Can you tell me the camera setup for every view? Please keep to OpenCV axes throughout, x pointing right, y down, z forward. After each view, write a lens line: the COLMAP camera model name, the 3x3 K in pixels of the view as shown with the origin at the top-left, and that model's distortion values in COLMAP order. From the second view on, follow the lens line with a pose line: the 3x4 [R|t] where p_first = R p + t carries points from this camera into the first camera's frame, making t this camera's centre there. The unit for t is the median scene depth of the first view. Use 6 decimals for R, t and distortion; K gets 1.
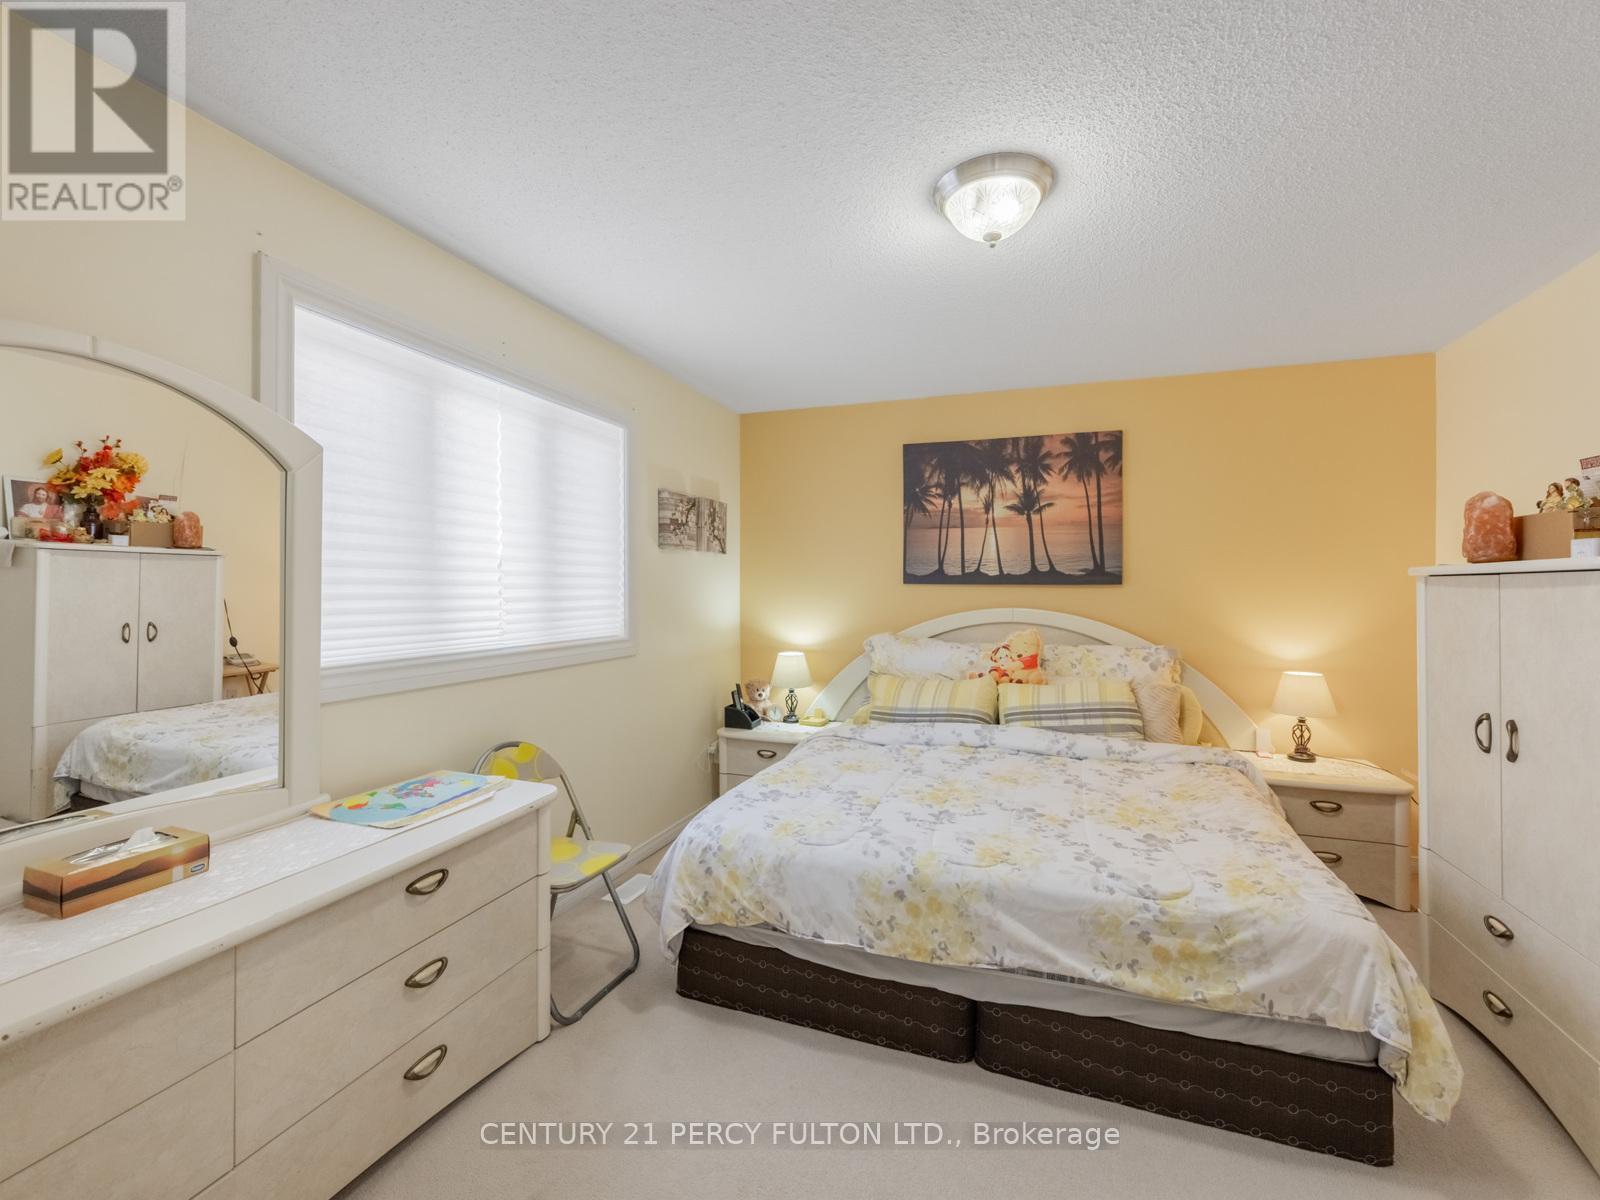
lens RADIAL K [[693.5, 0, 805.3], [0, 693.5, 584.8], [0, 0, 1]] dist [0.003199, 0.000661]
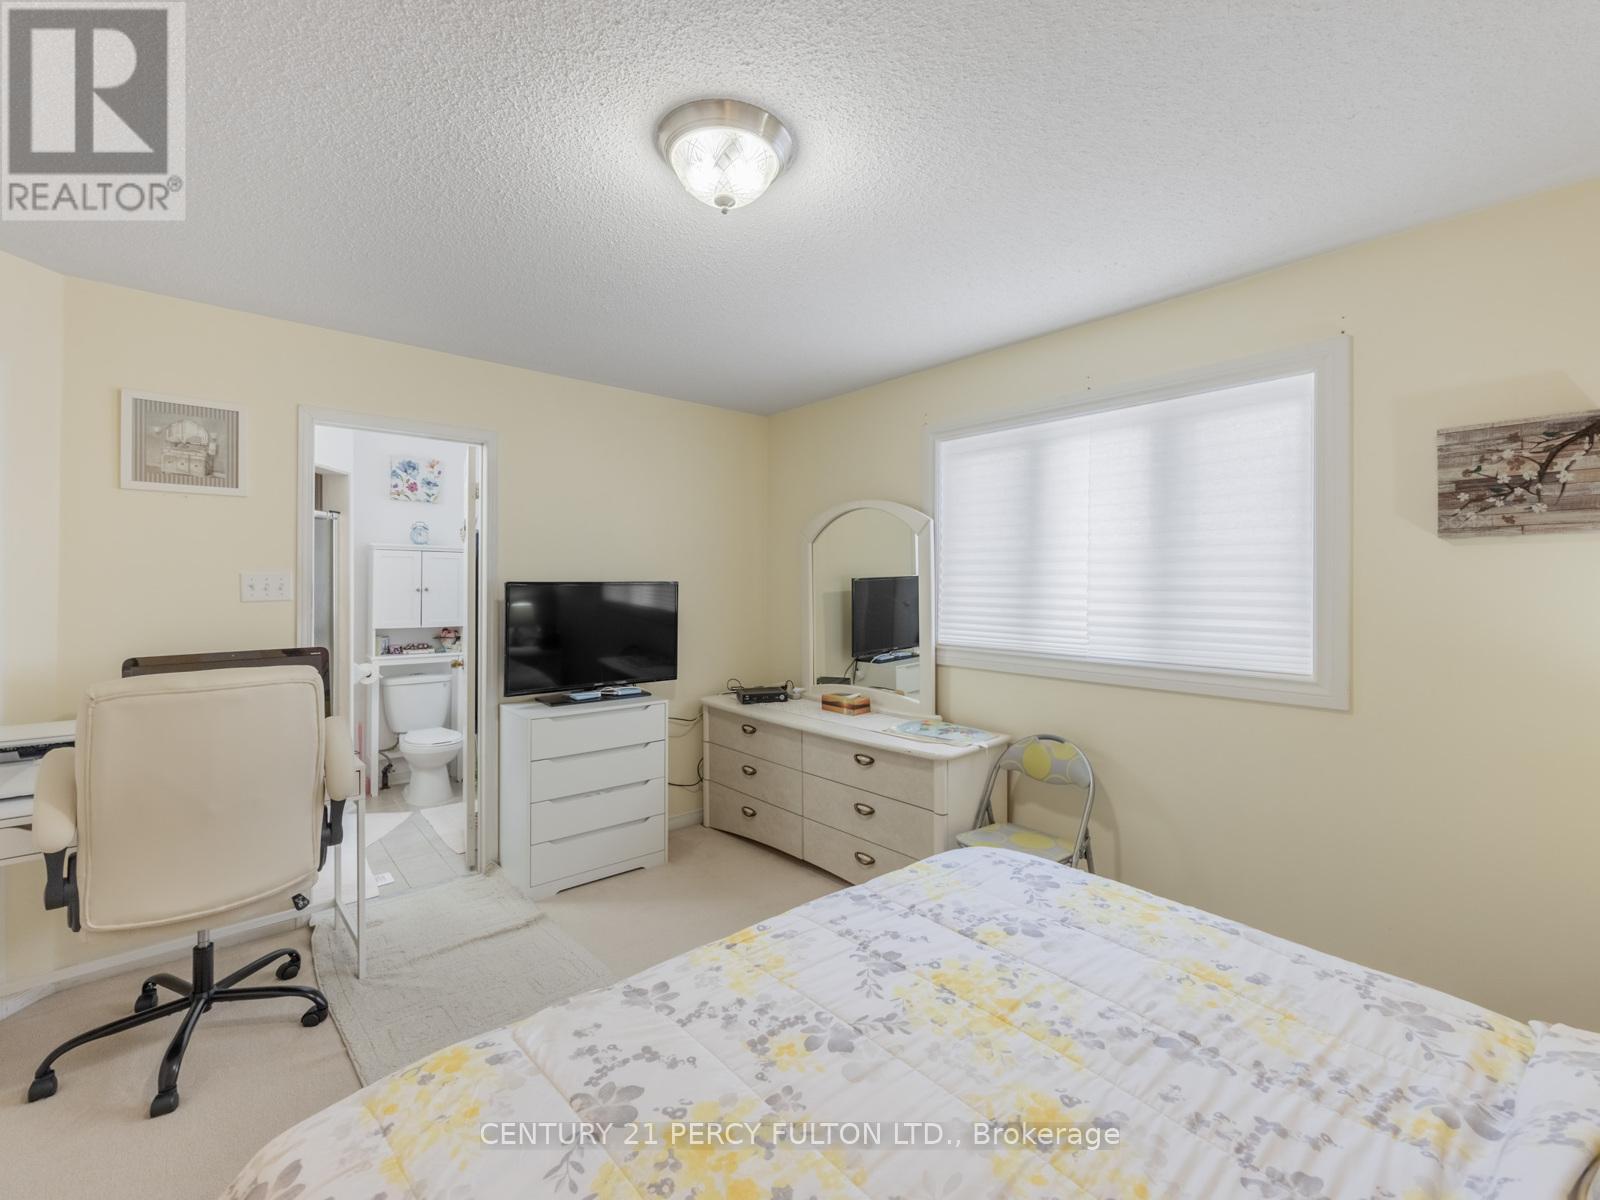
lens RADIAL K [[693.5, 0, 805.3], [0, 693.5, 584.8], [0, 0, 1]] dist [0.003199, 0.000661]
pose [[-0.493974, -0.005411, -0.869460, 0.557844], [-0.002866, 0.999985, -0.004595, -0.011584], [0.869472, 0.000222, -0.493982, 0.872863]]
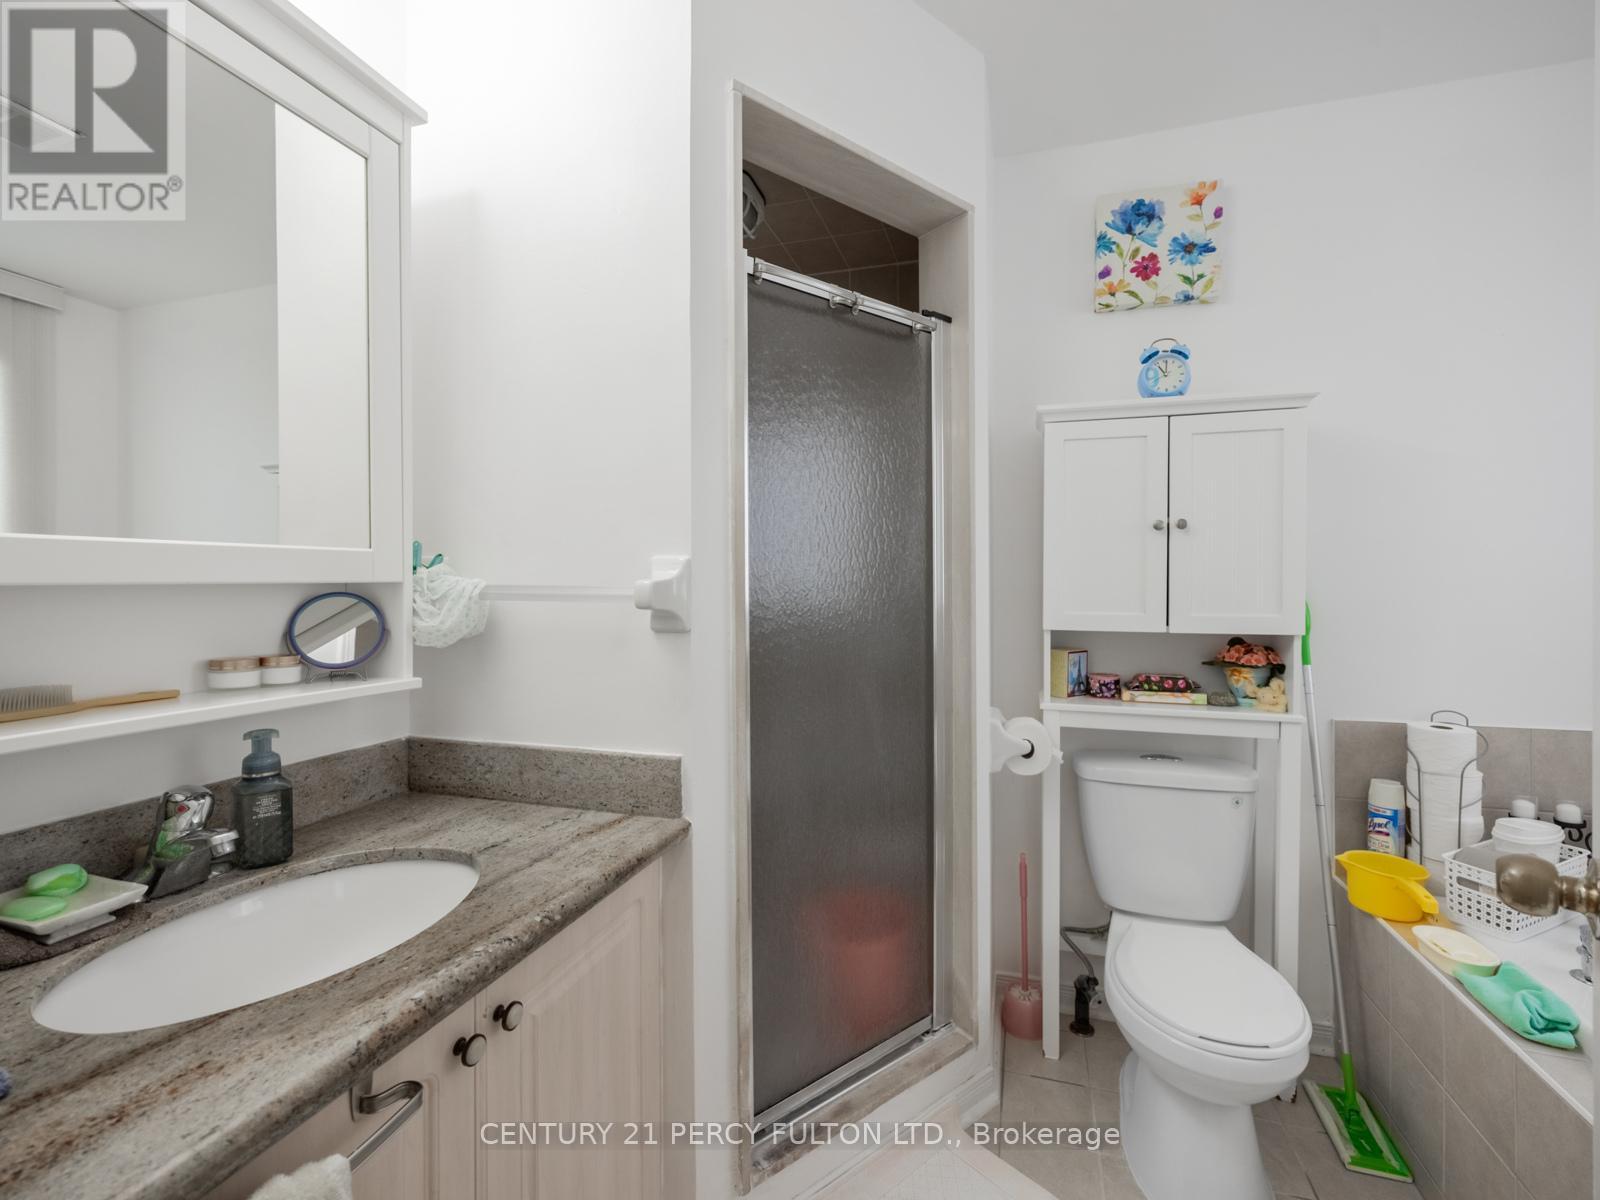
lens RADIAL K [[693.5, 0, 805.3], [0, 693.5, 584.8], [0, 0, 1]] dist [0.003199, 0.000661]
pose [[-0.998947, 0.001189, -0.045853, 0.447806], [0.000948, 0.999986, 0.005282, -0.002738], [0.045858, 0.005233, -0.998934, 0.697646]]
